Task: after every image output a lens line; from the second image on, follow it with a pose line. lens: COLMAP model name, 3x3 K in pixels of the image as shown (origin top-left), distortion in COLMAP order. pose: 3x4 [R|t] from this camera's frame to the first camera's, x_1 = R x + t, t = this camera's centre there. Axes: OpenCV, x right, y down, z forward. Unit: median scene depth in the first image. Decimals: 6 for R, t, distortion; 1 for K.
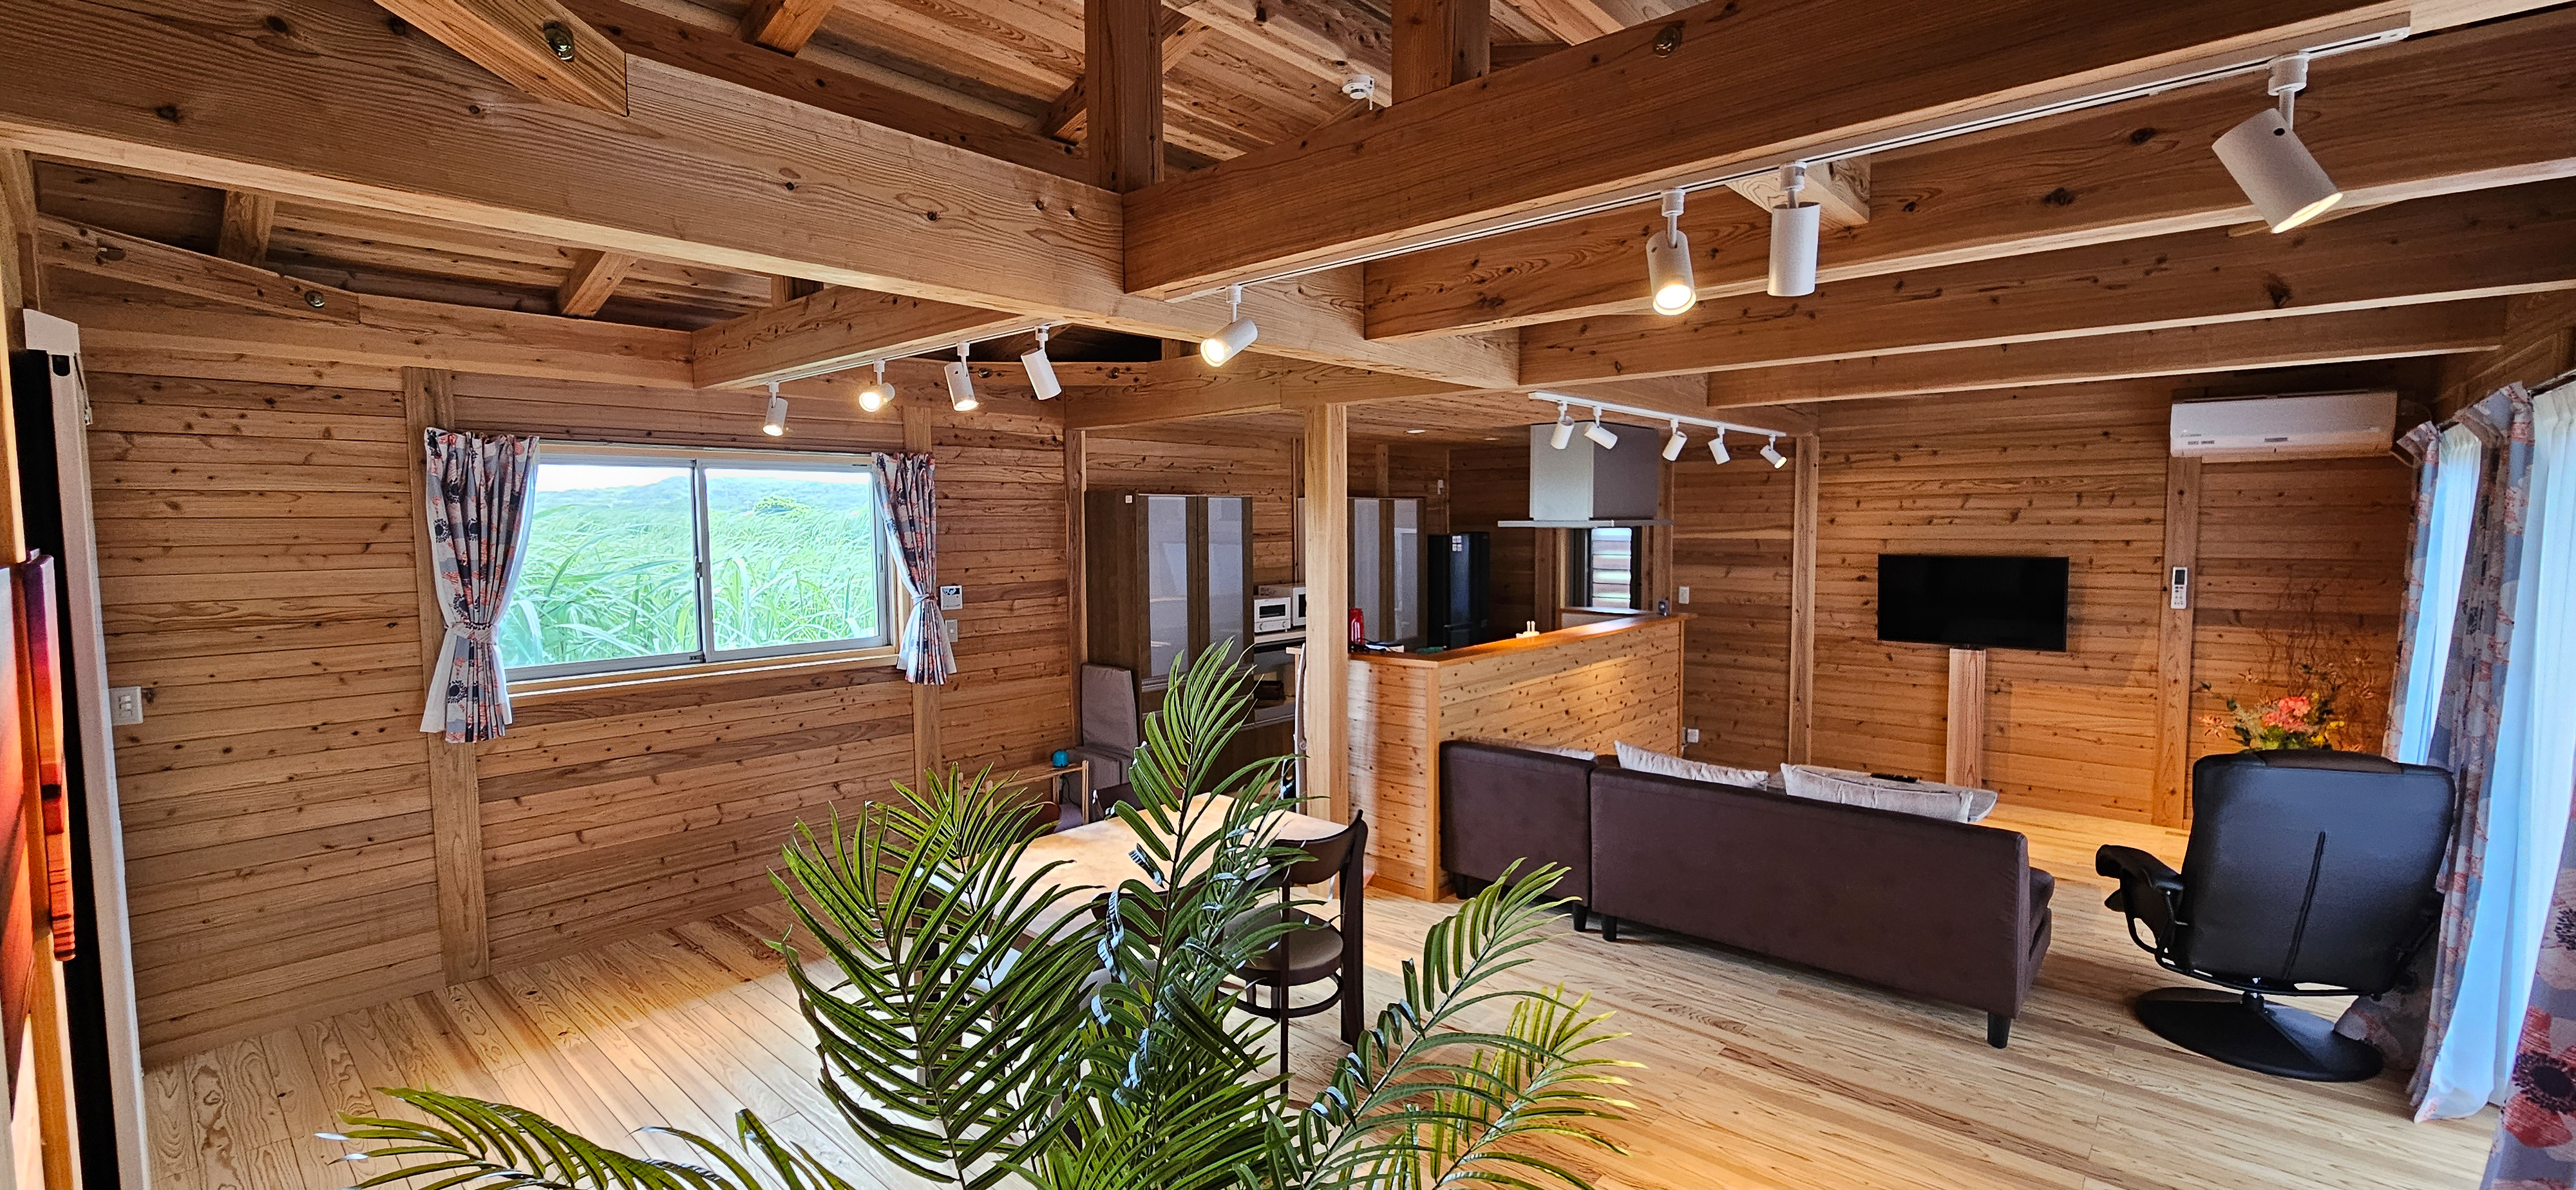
lens RADIAL K [[1058.4, 0, 1288.0], [0, 1058.4, 595.0], [0, 0, 1]] dist [0.001973, 0.000051]
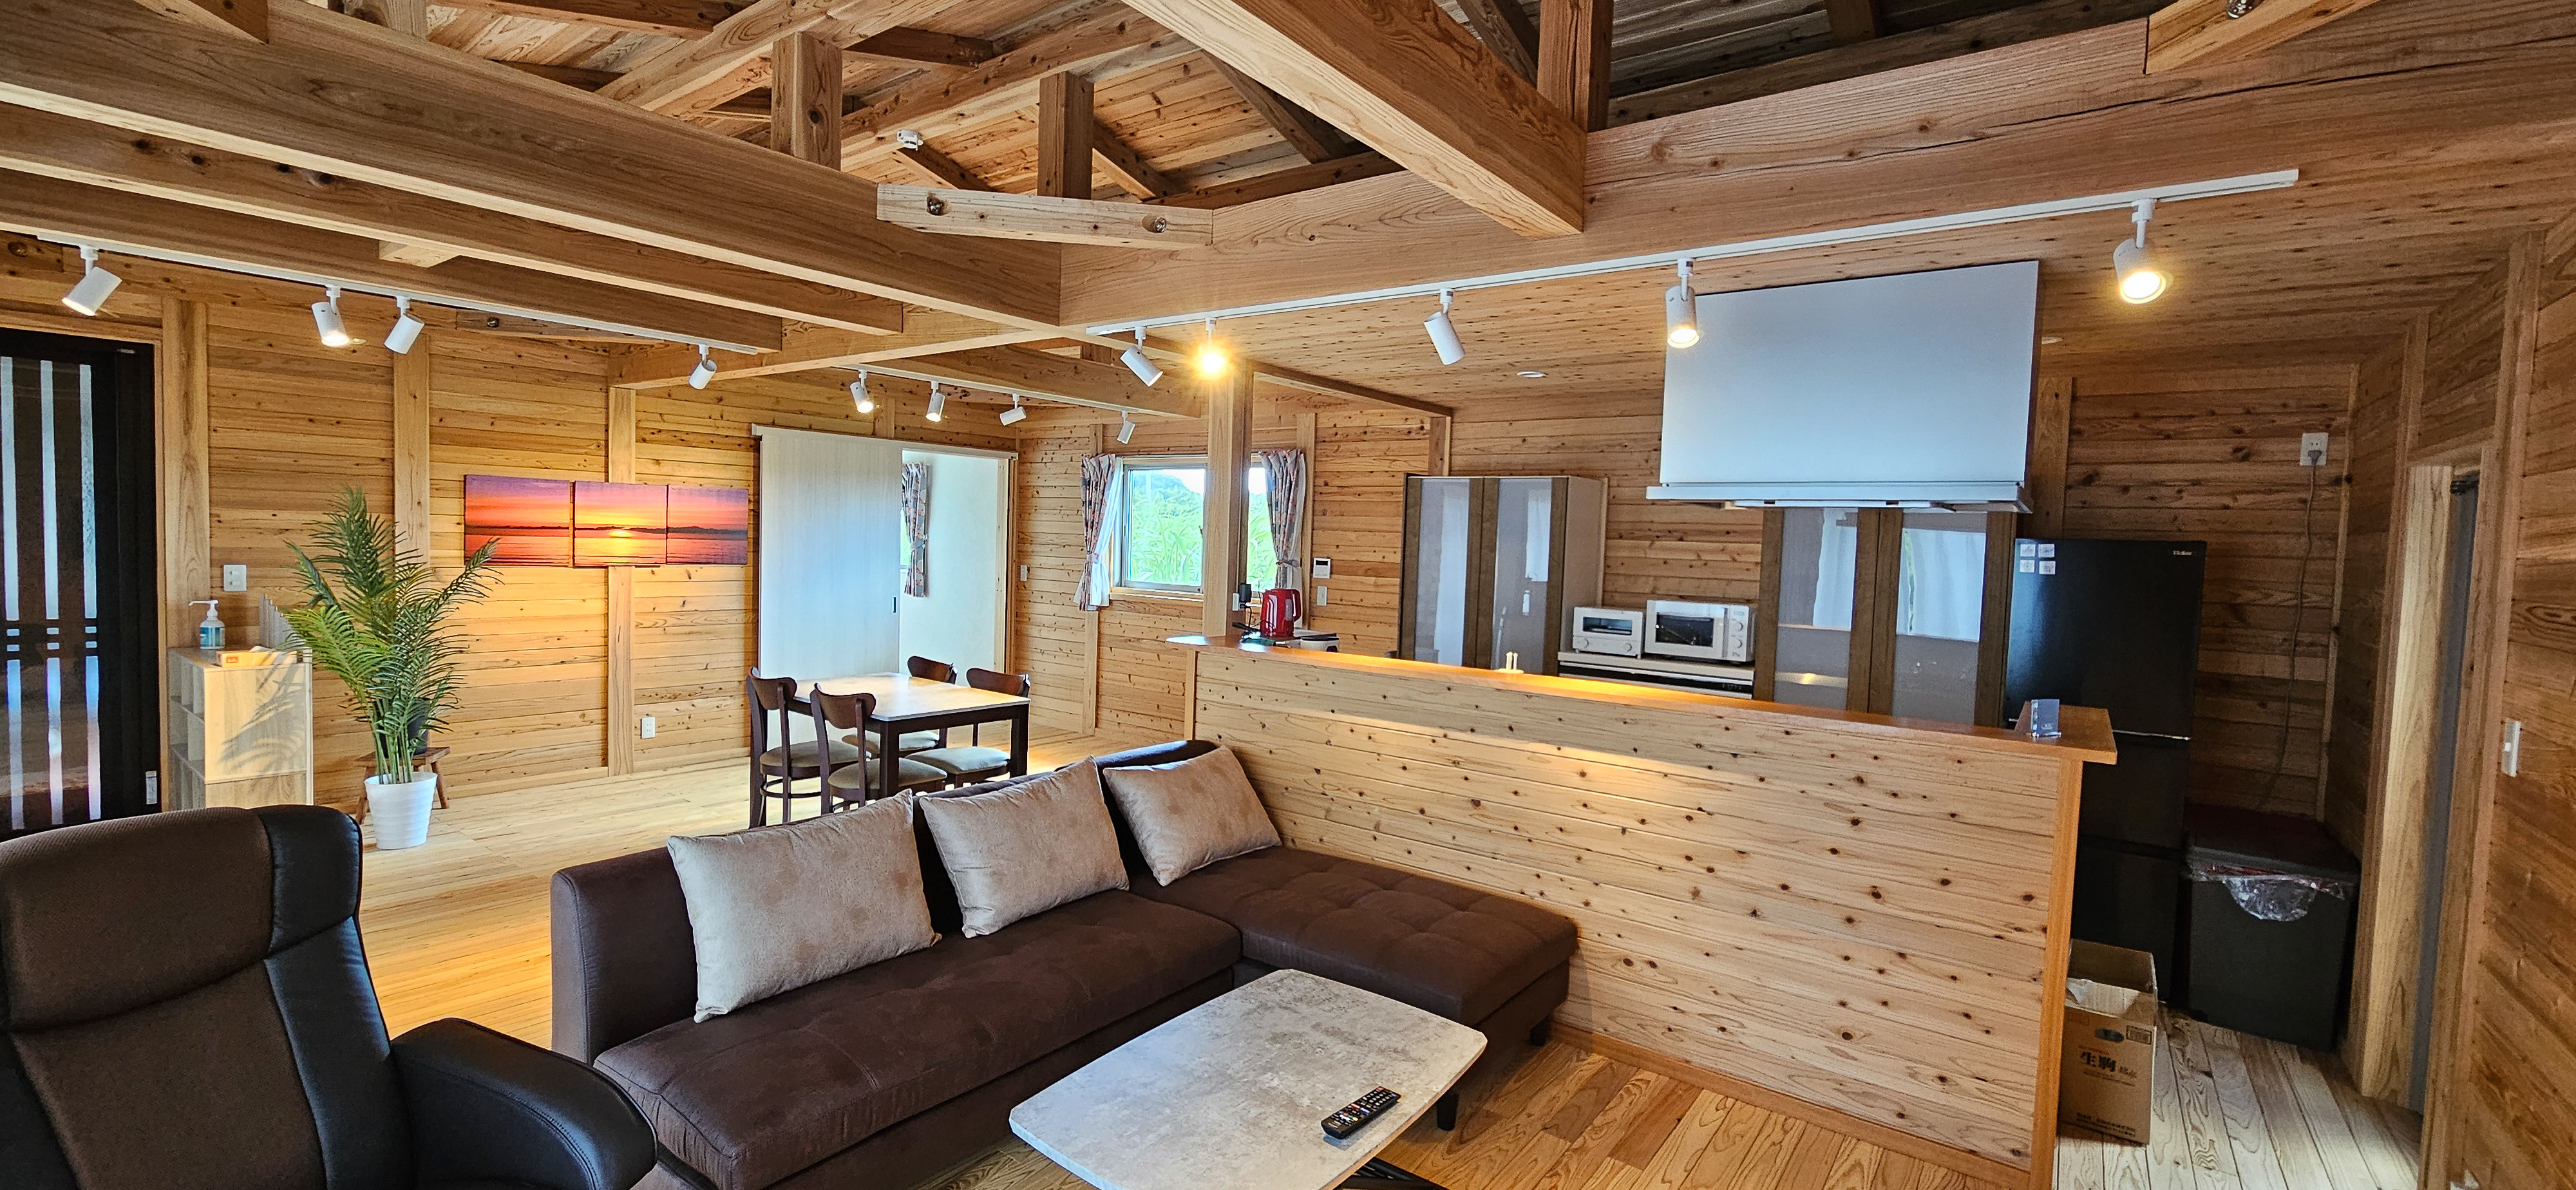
lens RADIAL K [[1058.4, 0, 1288.0], [0, 1058.4, 595.0], [0, 0, 1]] dist [0.001973, 0.000051]
pose [[0.090462, 0.065253, -0.993760, 0.832835], [-0.108472, 0.992560, 0.055300, -0.028346], [0.989975, 0.102793, 0.096867, 0.803298]]
